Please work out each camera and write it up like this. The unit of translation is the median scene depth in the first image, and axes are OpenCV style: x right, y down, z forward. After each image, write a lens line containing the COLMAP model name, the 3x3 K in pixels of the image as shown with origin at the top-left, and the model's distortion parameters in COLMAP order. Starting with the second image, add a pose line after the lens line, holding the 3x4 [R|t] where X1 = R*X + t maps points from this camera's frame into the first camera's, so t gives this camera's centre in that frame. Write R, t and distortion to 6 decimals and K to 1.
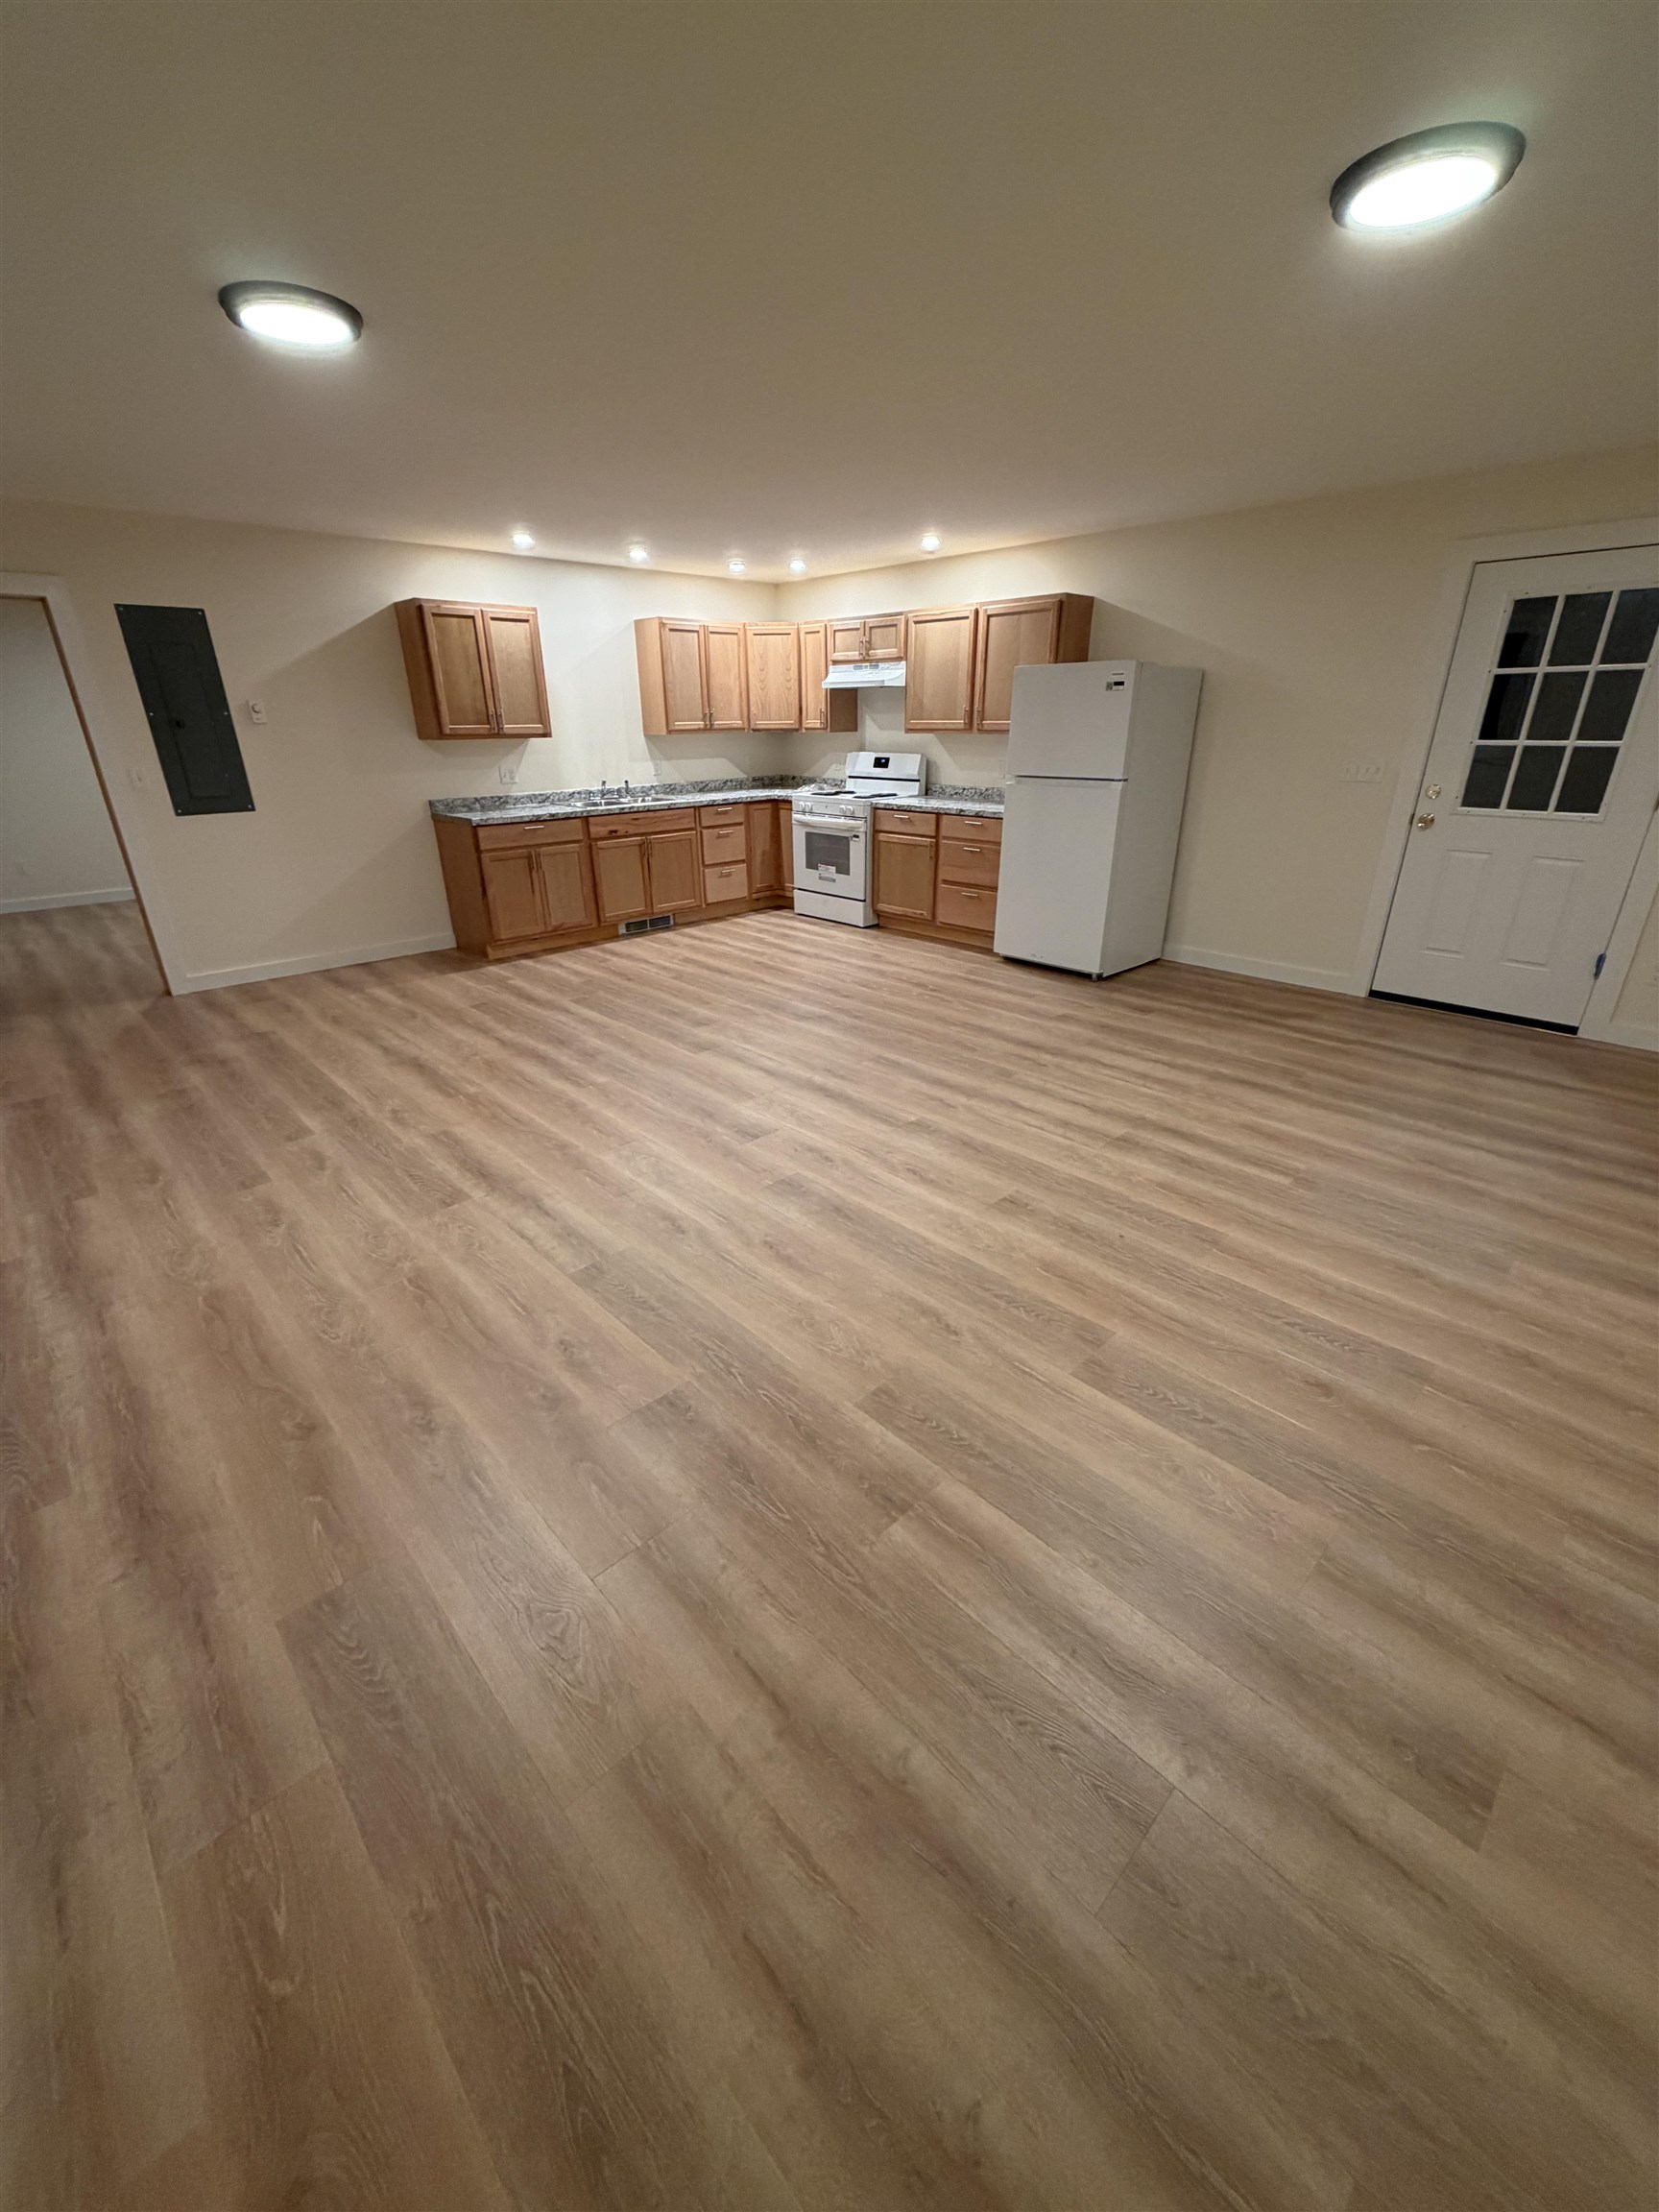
lens RADIAL K [[878.9, 0, 829.5], [0, 878.9, 1106.0], [0, 0, 1]] dist [-0.000670, -0.000192]
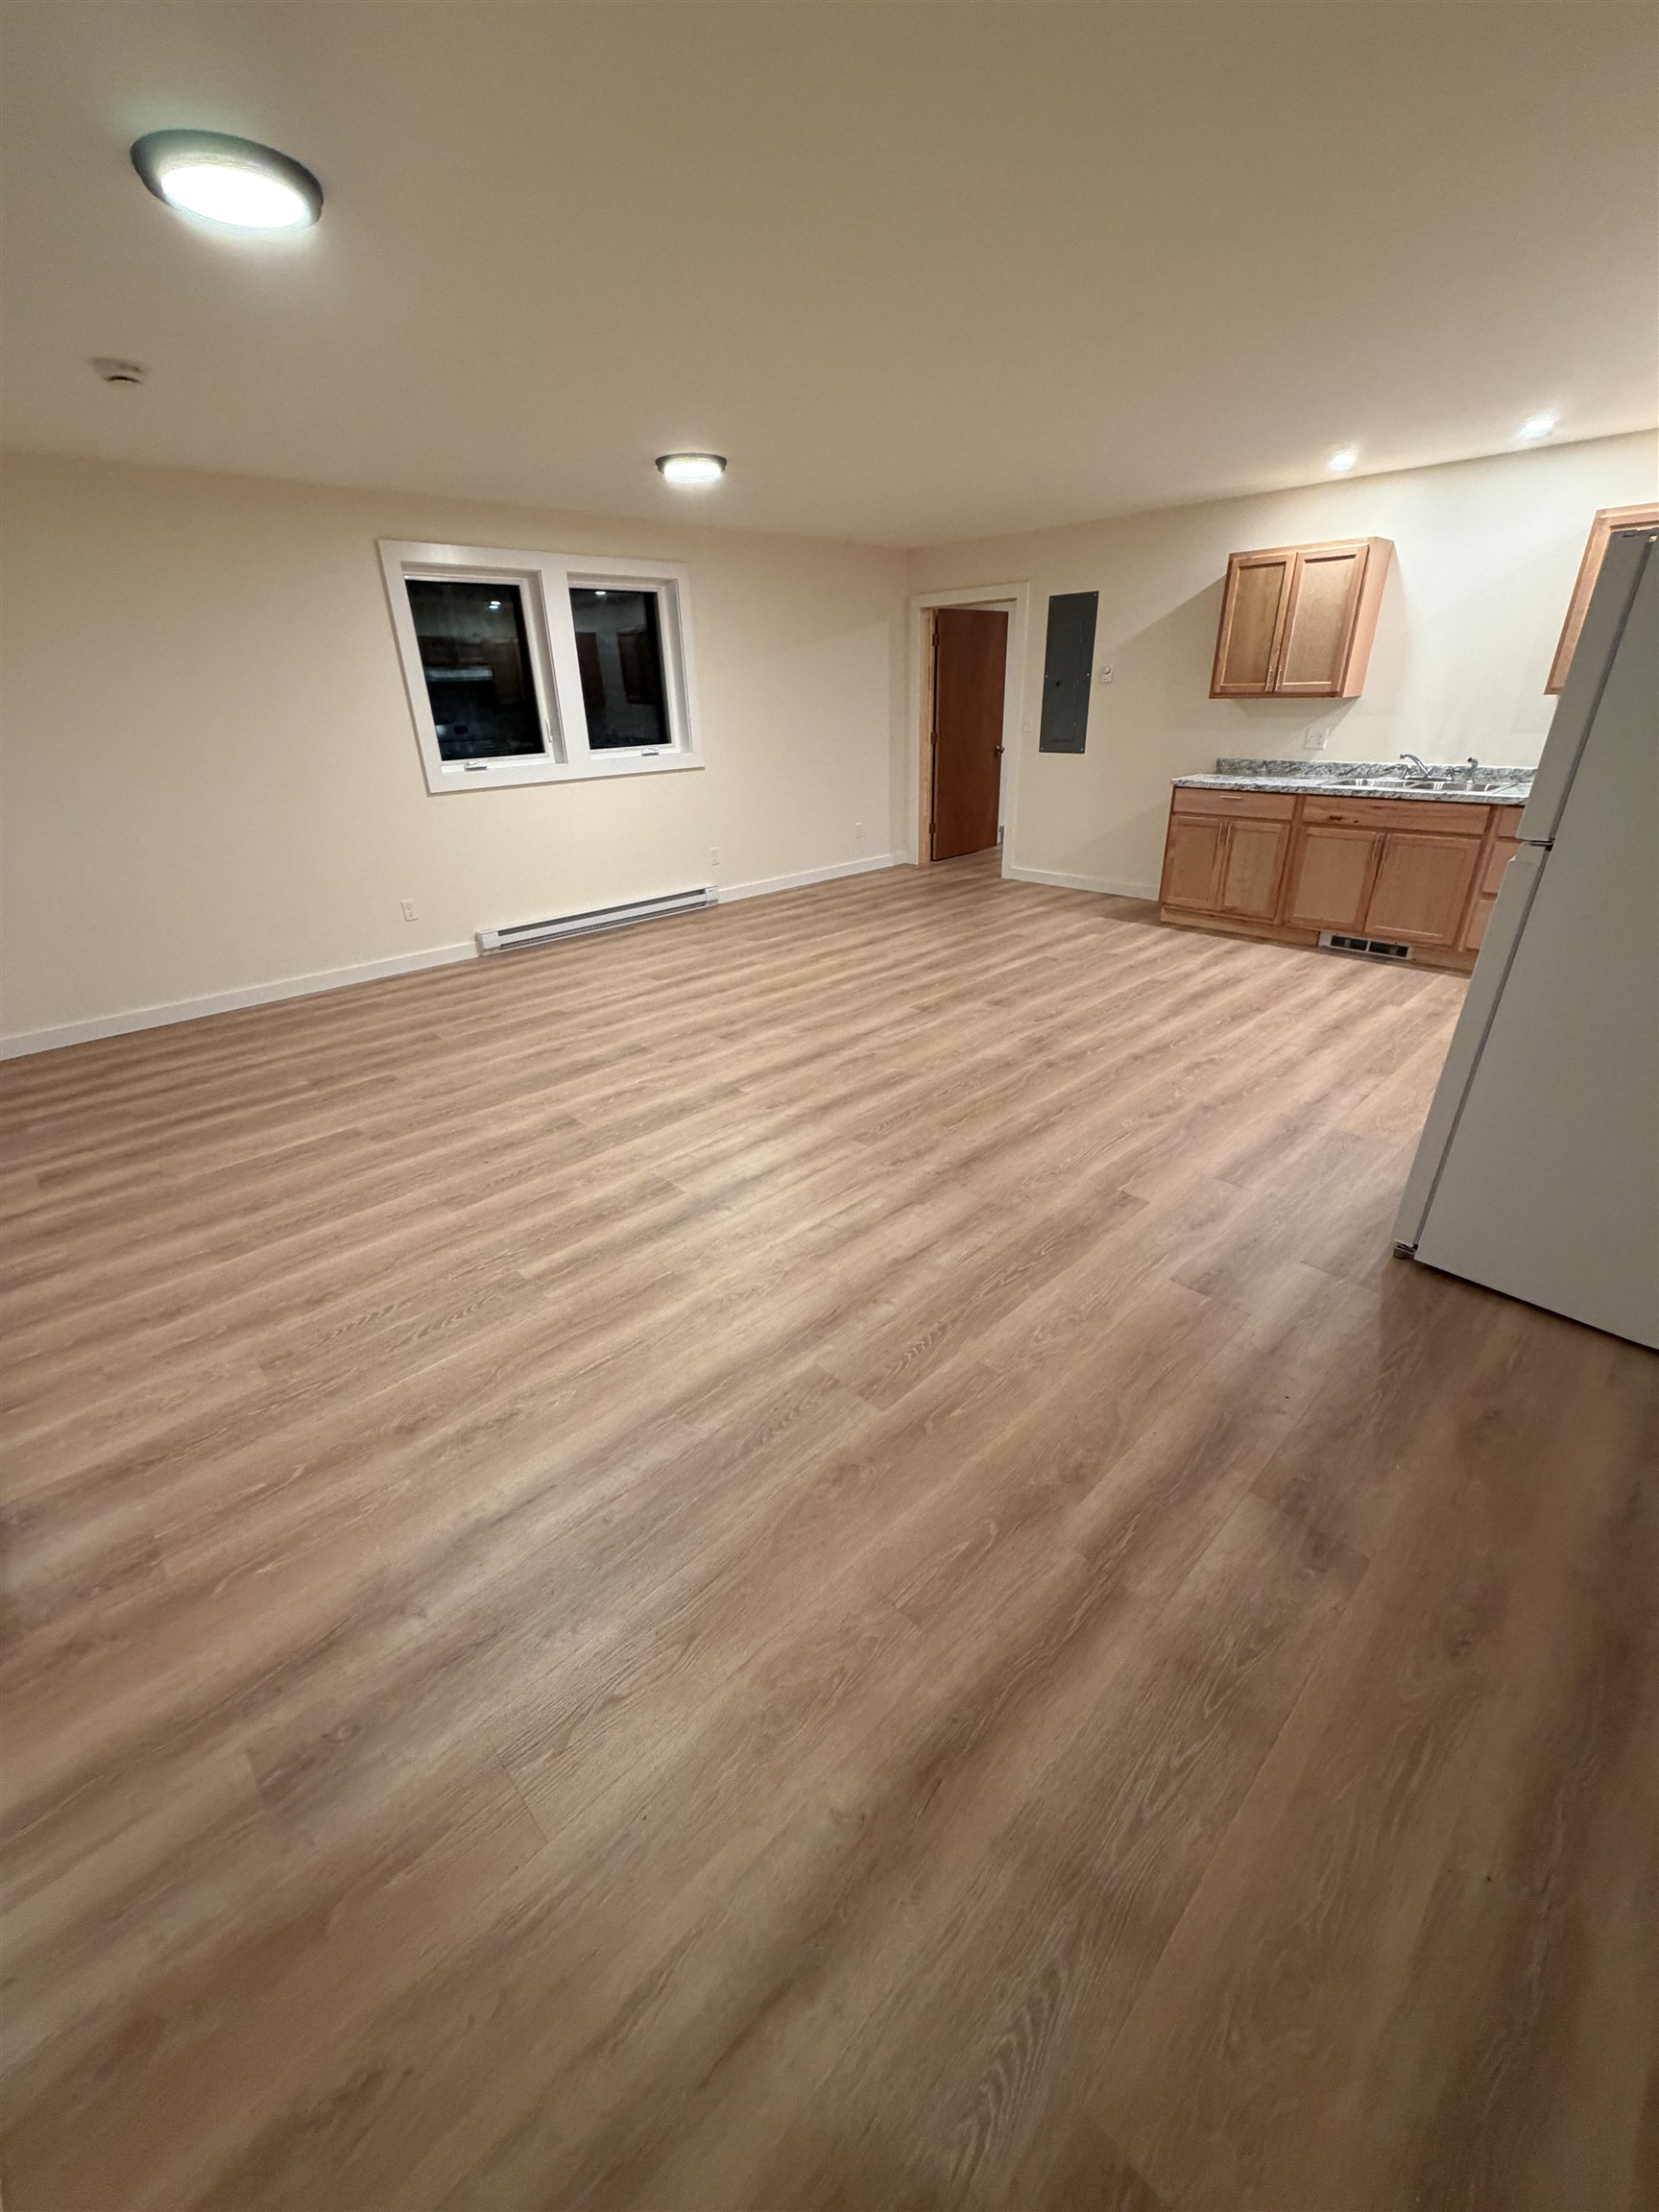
lens RADIAL K [[878.9, 0, 829.5], [0, 878.9, 1106.0], [0, 0, 1]] dist [-0.000670, -0.000192]
pose [[0.004174, 0.437638, -0.899141, 0.895166], [-0.378221, 0.833046, 0.403712, -0.367874], [0.925706, 0.338389, 0.169002, 0.797138]]
